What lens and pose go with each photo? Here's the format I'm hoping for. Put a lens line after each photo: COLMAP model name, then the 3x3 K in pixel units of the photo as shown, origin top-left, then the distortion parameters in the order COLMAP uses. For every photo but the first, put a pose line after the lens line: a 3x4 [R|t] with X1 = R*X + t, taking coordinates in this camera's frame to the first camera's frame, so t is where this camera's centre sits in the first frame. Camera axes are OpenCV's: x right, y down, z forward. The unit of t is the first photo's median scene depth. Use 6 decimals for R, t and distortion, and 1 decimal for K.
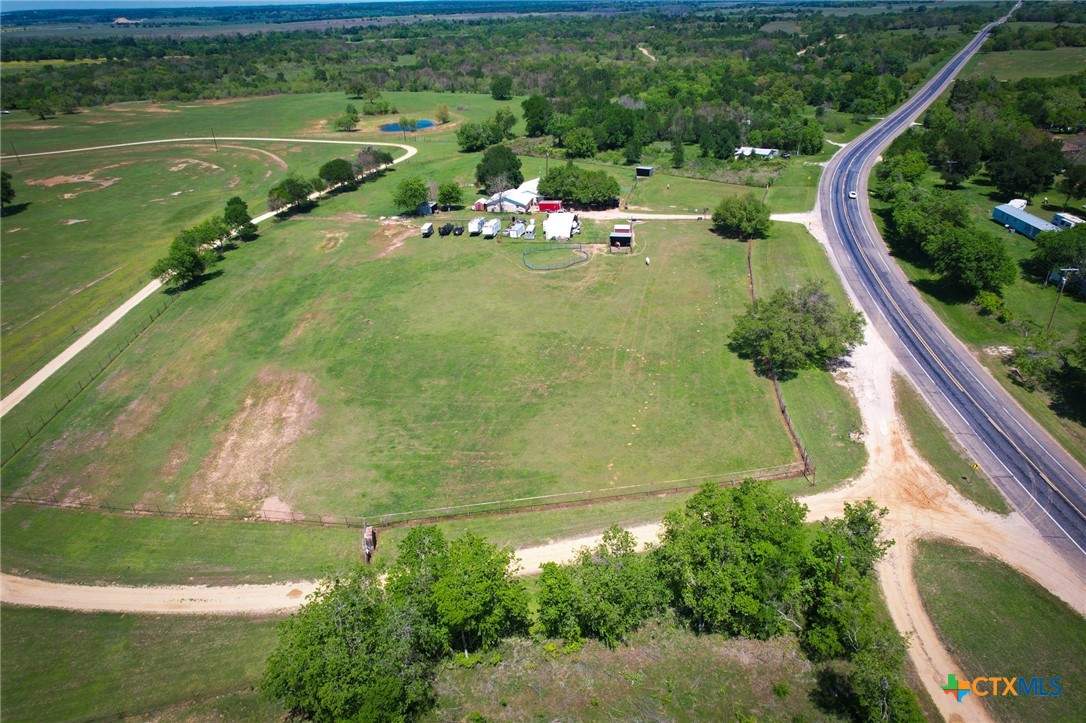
lens RADIAL K [[695.1, 0, 544.6], [0, 695.1, 365.4], [0, 0, 1]] dist [-0.075576, 0.069263]
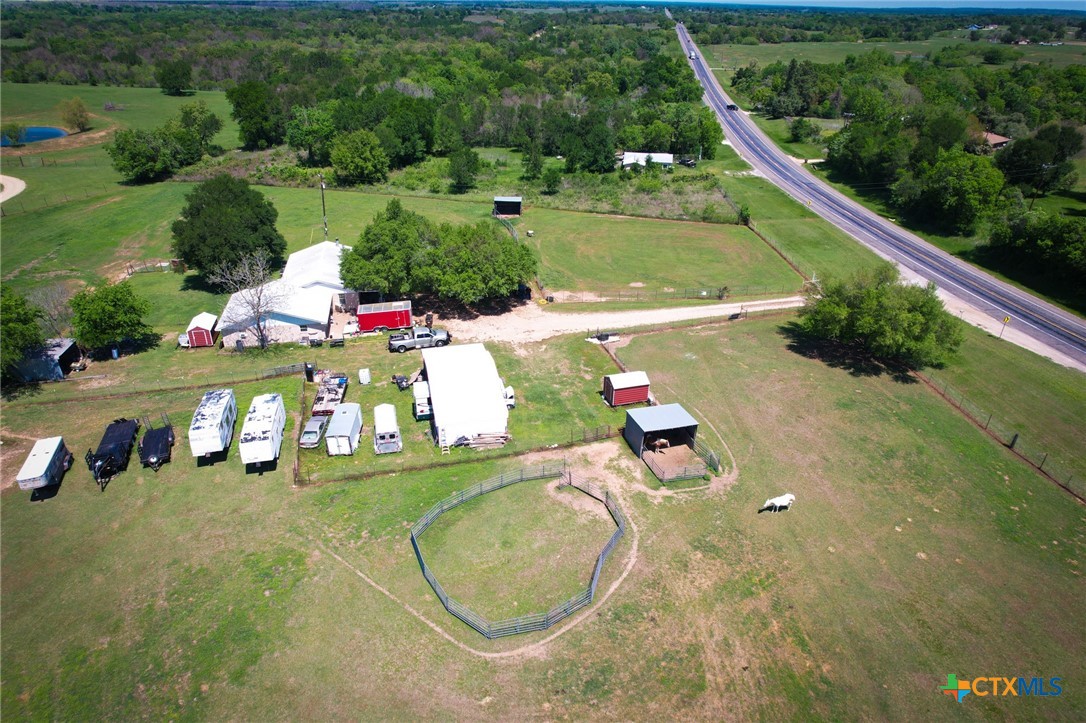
lens RADIAL K [[695.1, 0, 544.6], [0, 695.1, 365.4], [0, 0, 1]] dist [-0.075576, 0.069263]
pose [[0.912242, -0.155164, 0.379130, -0.065749], [0.155994, 0.987340, 0.028738, -0.193953], [-0.378789, 0.032926, 0.924897, 0.564250]]
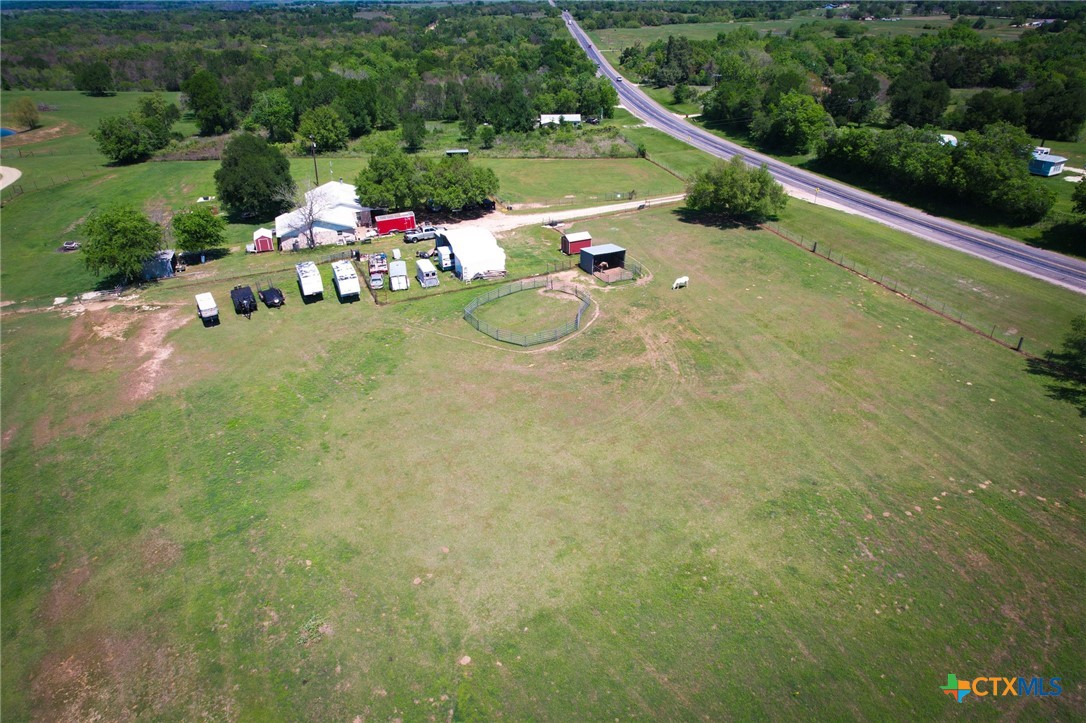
lens RADIAL K [[695.1, 0, 544.6], [0, 695.1, 365.4], [0, 0, 1]] dist [-0.075576, 0.069263]
pose [[0.840546, -0.244117, 0.483620, -0.192086], [0.245208, 0.967475, 0.062172, -0.117697], [-0.483068, 0.066329, 0.873067, 0.432797]]
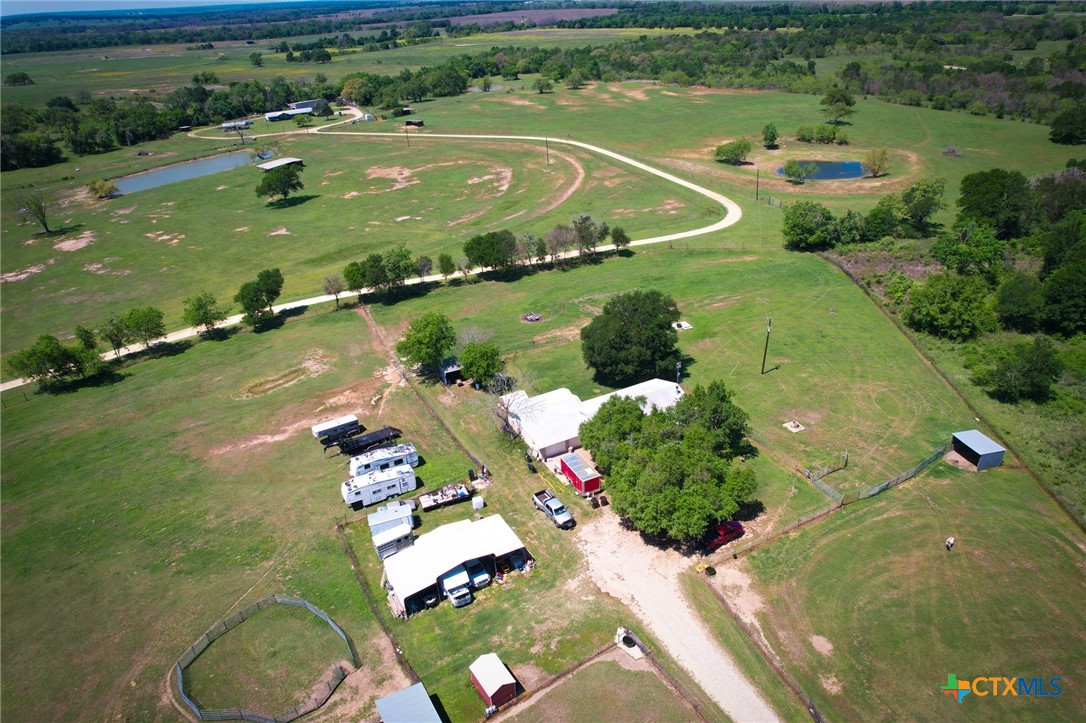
lens RADIAL K [[695.1, 0, 544.6], [0, 695.1, 365.4], [0, 0, 1]] dist [-0.075576, 0.069263]
pose [[0.641370, 0.367258, -0.673622, 0.267858], [-0.338562, 0.923359, 0.181062, -0.362776], [0.688491, 0.111935, 0.716554, 0.639076]]
